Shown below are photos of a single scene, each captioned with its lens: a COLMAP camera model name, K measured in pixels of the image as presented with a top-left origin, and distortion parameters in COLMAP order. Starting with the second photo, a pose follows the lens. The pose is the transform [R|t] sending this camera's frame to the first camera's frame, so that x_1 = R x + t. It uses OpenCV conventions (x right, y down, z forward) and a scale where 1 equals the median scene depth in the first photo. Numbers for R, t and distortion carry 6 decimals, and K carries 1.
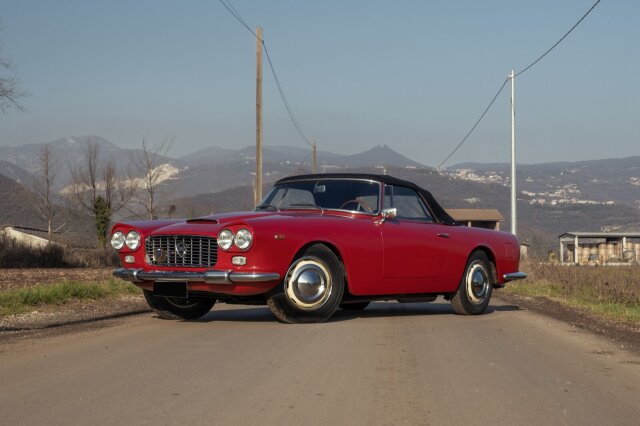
lens RADIAL K [[984.0, 0, 320.0], [0, 984.0, 213.0], [0, 0, 1]] dist [-0.012444, -0.009740]
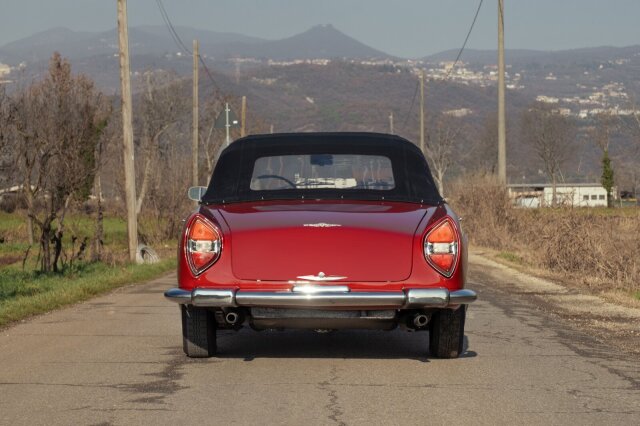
lens RADIAL K [[1198.6, 0, 320.0], [0, 1198.6, 213.0], [0, 0, 1]] dist [-0.006135, -0.022056]
pose [[0.998286, -0.013948, 0.056845, 0.014136], [0.010922, 0.998524, 0.053198, 0.012129], [-0.057503, -0.052486, 0.996965, 0.215480]]
